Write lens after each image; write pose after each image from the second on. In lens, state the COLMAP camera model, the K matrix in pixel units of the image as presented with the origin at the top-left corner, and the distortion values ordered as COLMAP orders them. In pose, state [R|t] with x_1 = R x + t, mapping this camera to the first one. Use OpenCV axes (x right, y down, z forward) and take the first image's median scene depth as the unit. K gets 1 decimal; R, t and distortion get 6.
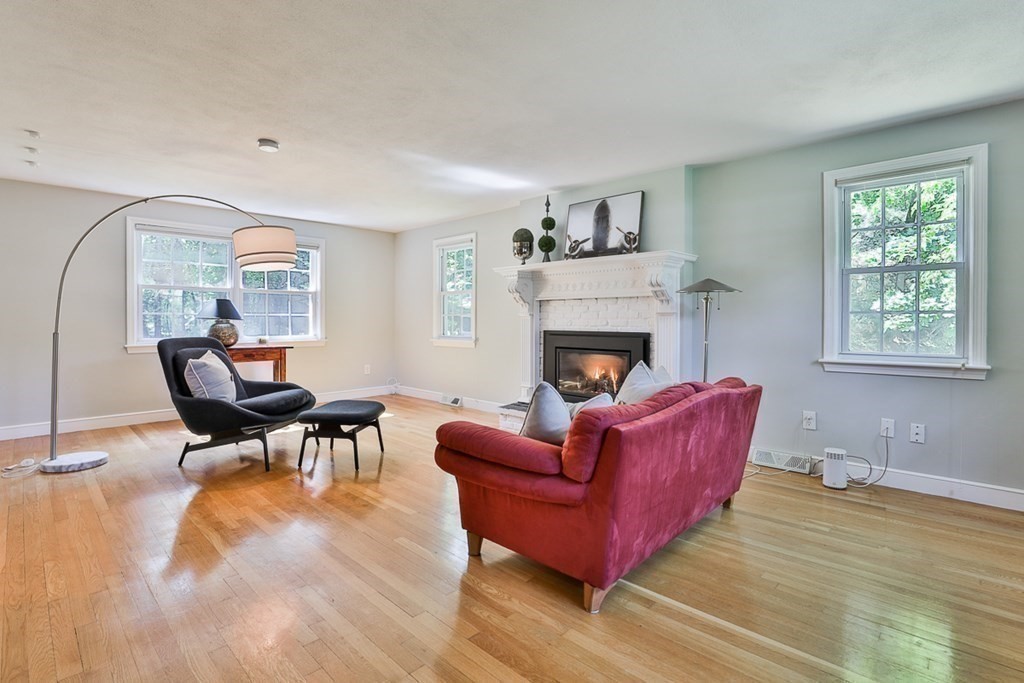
lens RADIAL K [[517.6, 0, 511.1], [0, 517.6, 329.7], [0, 0, 1]] dist [-0.017264, 0.000910]
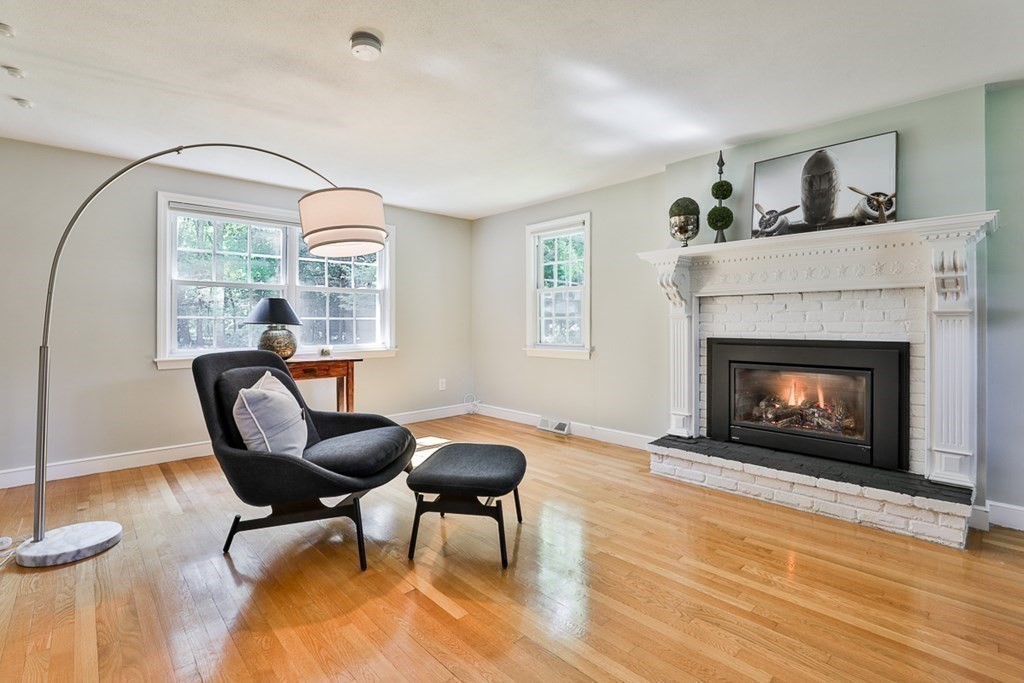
lens RADIAL K [[485.1, 0, 494.4], [0, 485.1, 325.7], [0, 0, 1]] dist [-0.021552, 0.000901]
pose [[0.998516, -0.004164, -0.054300, -0.219366], [0.003371, 0.999887, -0.014683, -0.007526], [0.054355, 0.014478, 0.998417, 0.330291]]
